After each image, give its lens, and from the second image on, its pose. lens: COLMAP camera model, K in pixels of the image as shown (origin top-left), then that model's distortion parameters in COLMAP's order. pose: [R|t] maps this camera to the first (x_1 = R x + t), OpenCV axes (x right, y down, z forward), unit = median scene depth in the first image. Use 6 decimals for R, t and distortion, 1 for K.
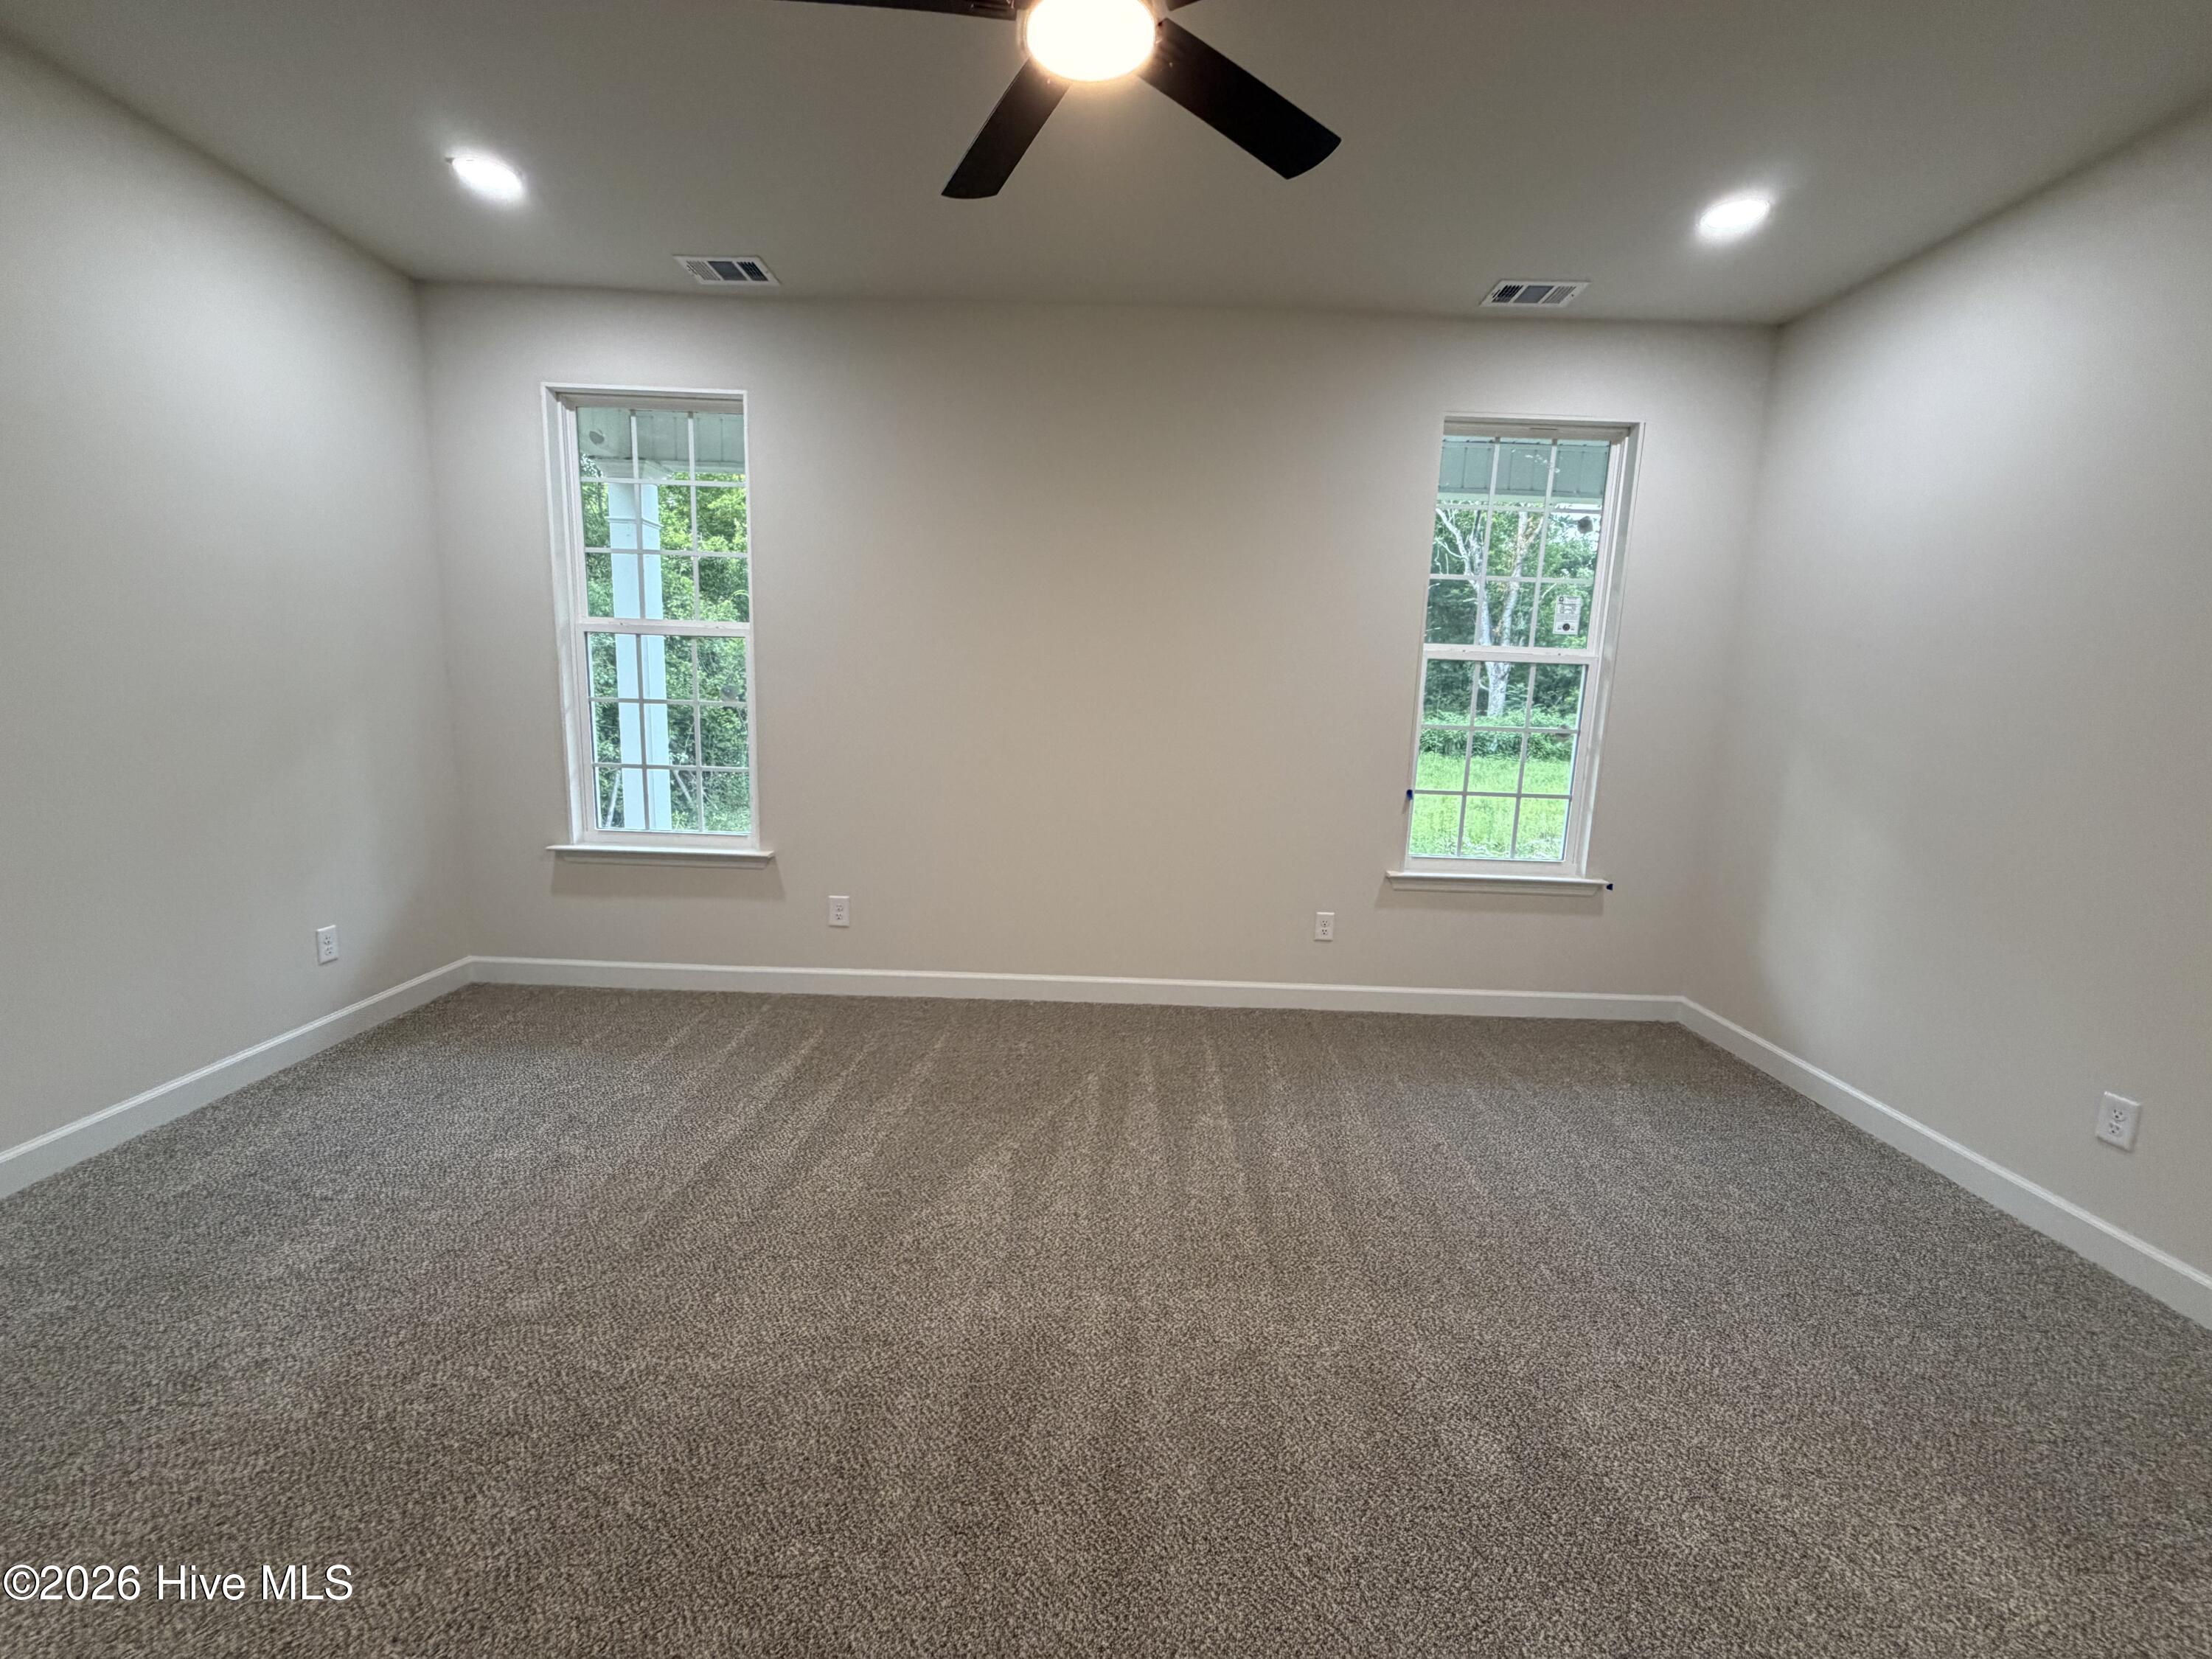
lens RADIAL K [[883.0, 0, 1115.9], [0, 883.0, 837.7], [0, 0, 1]] dist [-0.000802, -0.000500]
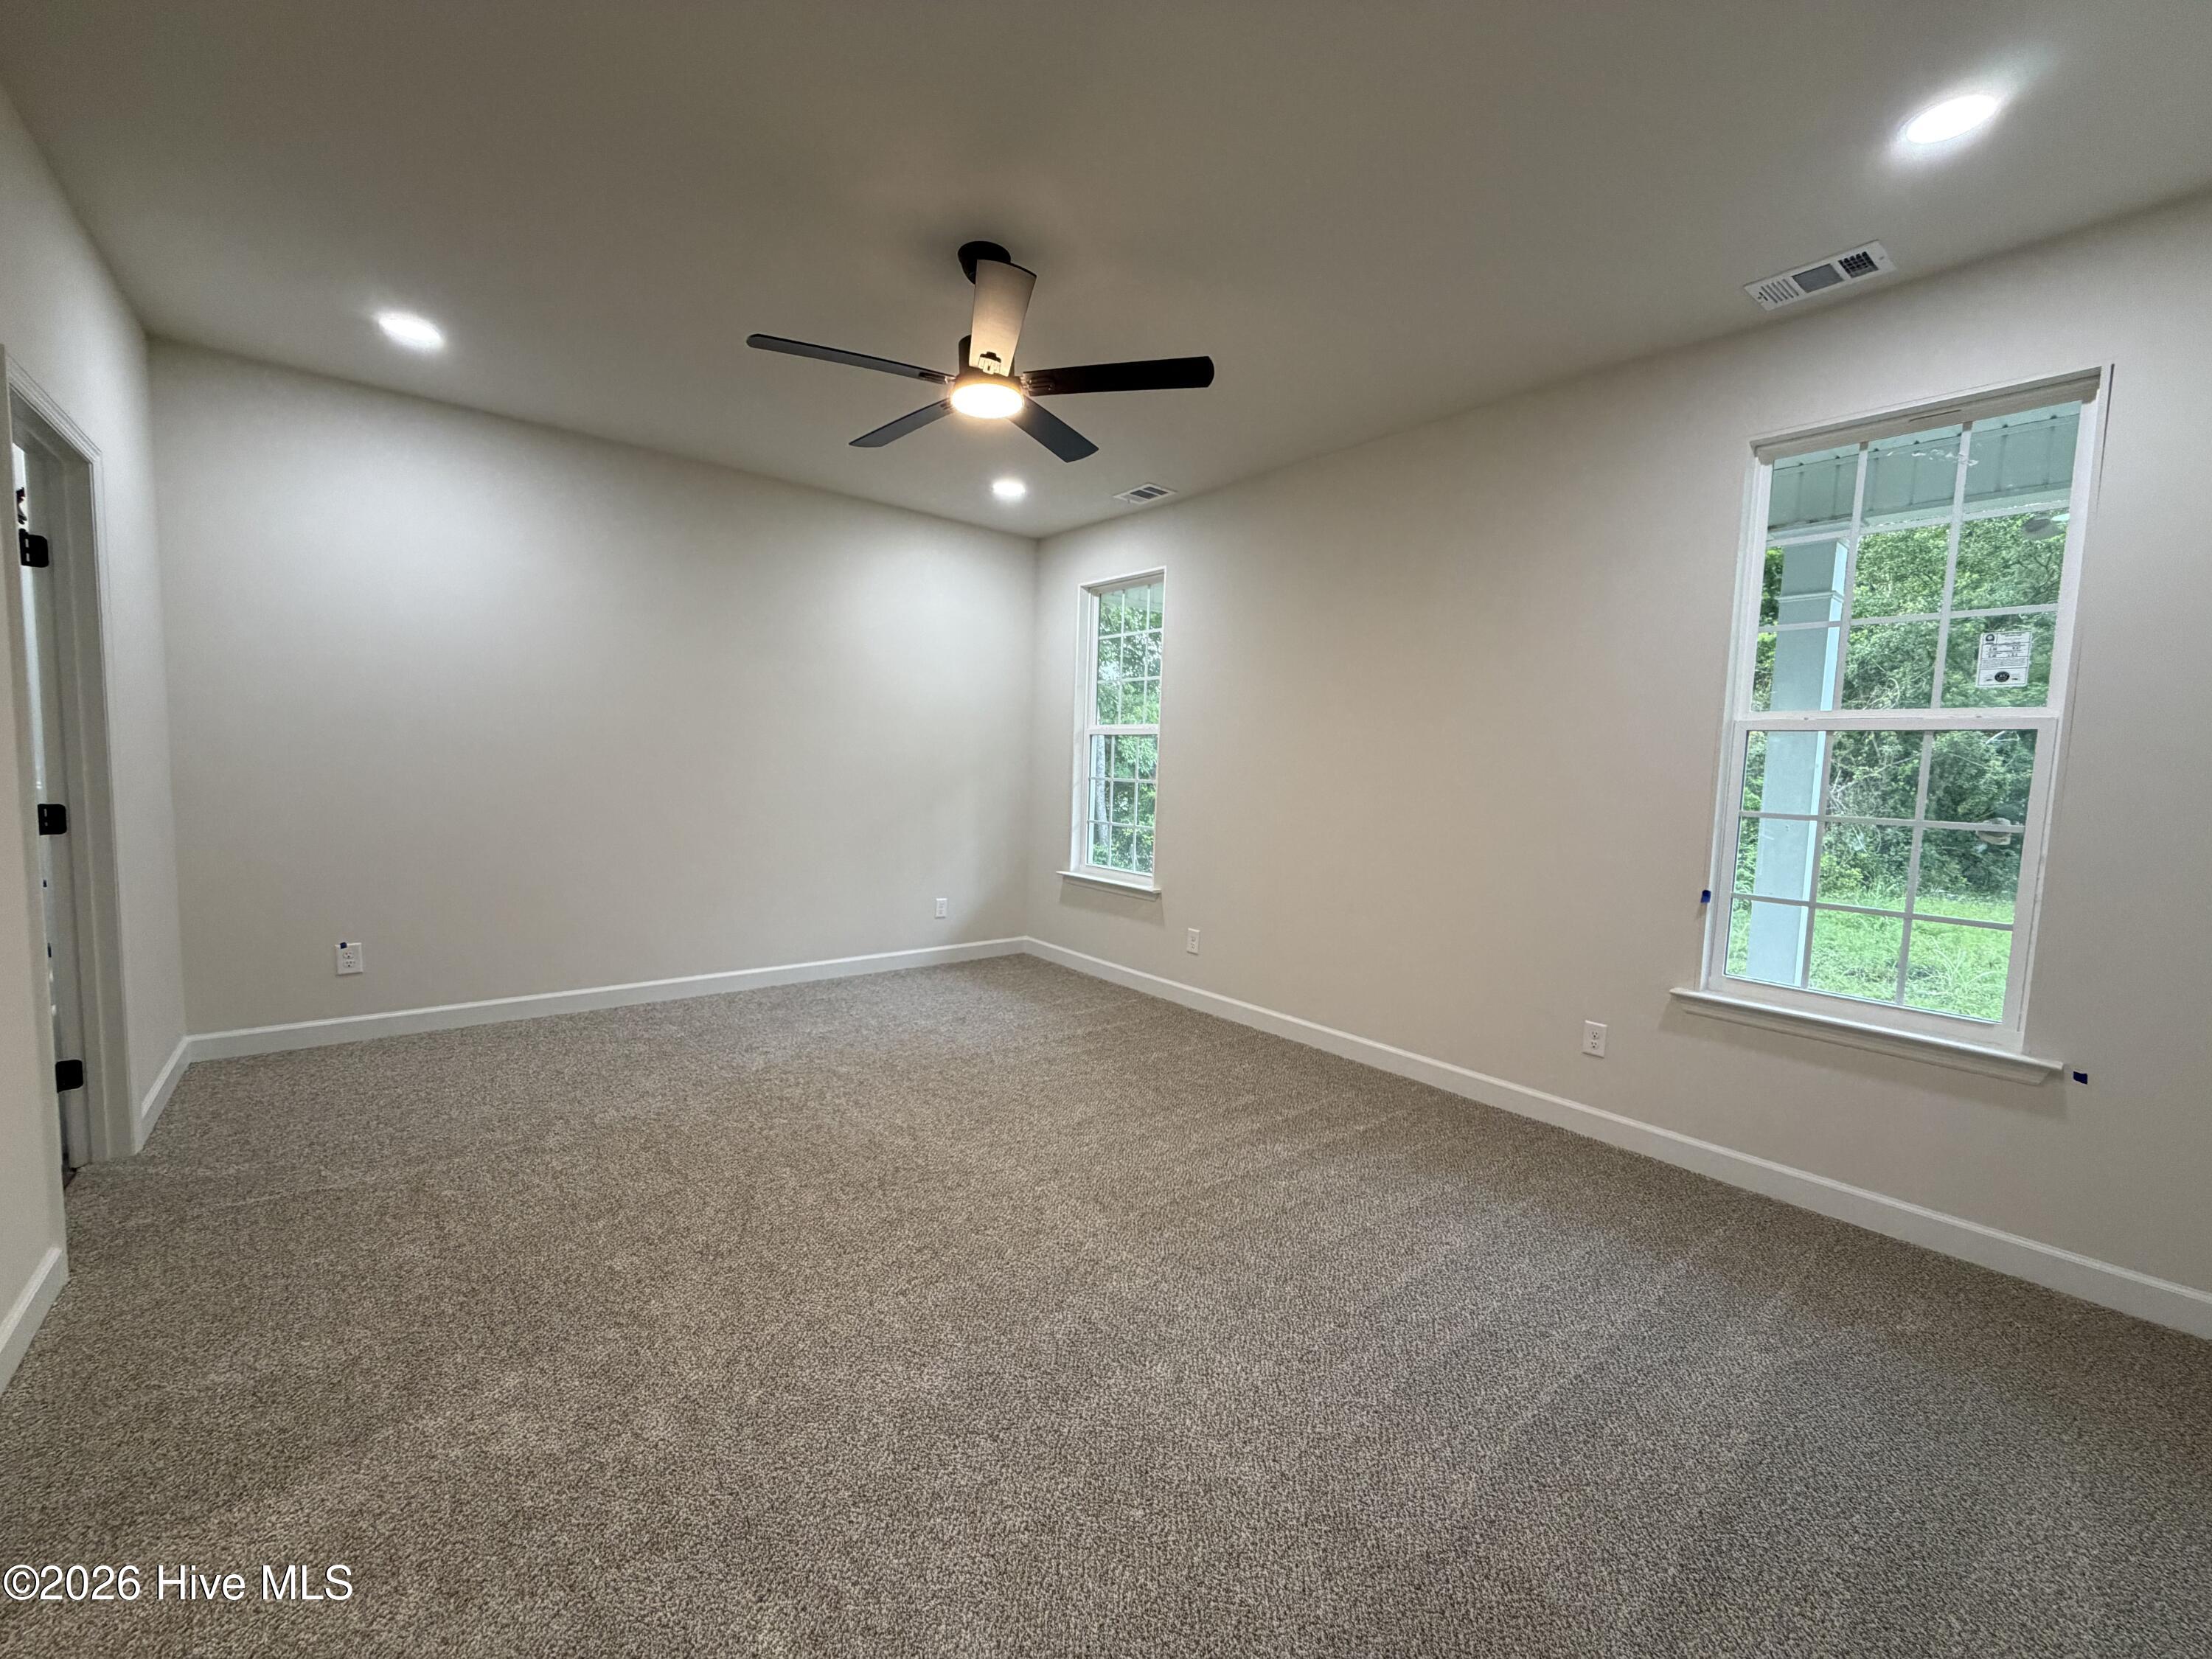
lens RADIAL K [[883.0, 0, 1119.0], [0, 883.0, 850.5], [0, 0, 1]] dist [-0.000802, -0.000500]
pose [[0.648249, 0.063417, -0.758783, 0.593932], [-0.147018, 0.988198, -0.043010, 0.024191], [0.747101, 0.139436, 0.649922, 0.063859]]
